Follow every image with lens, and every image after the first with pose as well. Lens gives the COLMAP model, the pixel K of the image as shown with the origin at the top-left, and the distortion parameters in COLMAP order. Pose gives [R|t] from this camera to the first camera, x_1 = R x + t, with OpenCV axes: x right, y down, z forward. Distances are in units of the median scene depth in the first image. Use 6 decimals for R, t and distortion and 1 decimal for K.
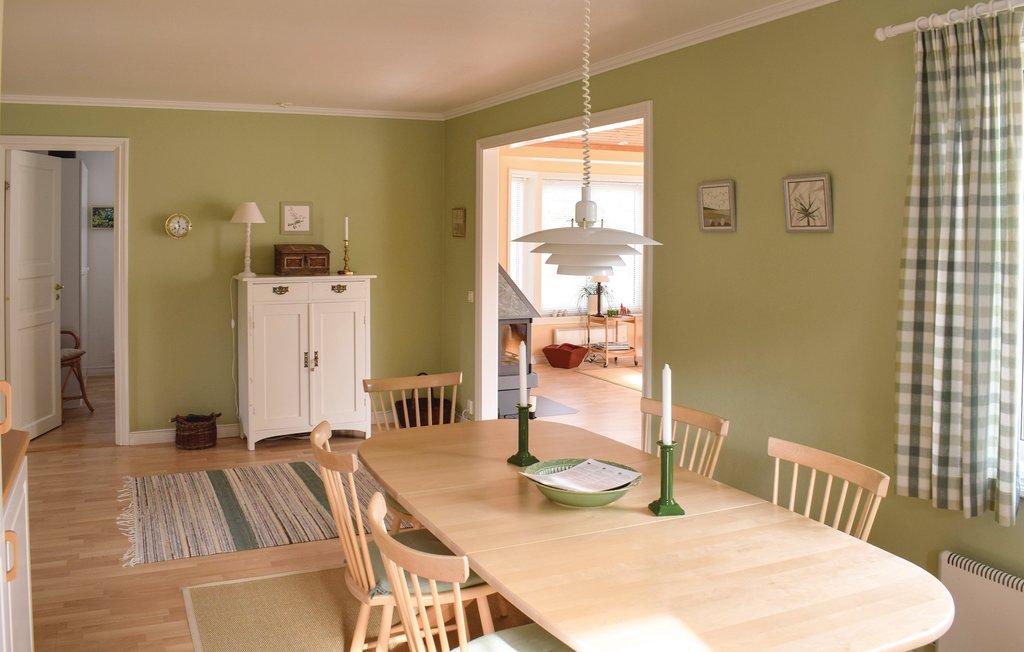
lens RADIAL K [[878.7, 0, 512.0], [0, 878.7, 326.0], [0, 0, 1]] dist [-0.001513, -0.001246]
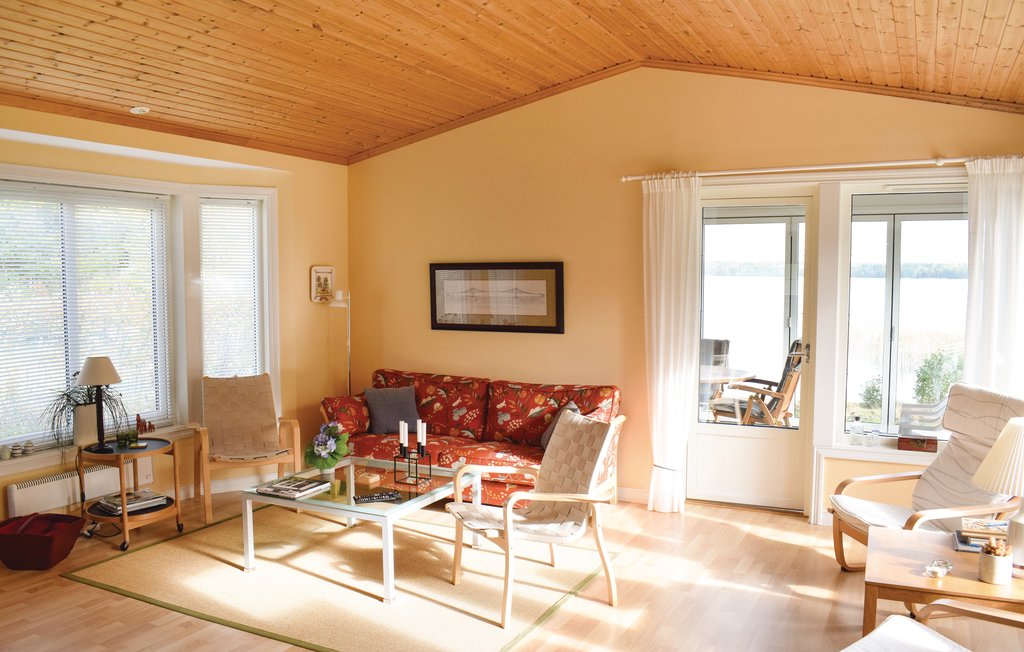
lens RADIAL K [[784.2, 0, 512.0], [0, 784.2, 326.0], [0, 0, 1]] dist [-0.091832, -0.001190]
pose [[0.795604, -0.043617, 0.604245, 0.023855], [0.079404, 0.996308, -0.032632, -0.048370], [-0.600591, 0.073941, 0.796130, 0.488903]]
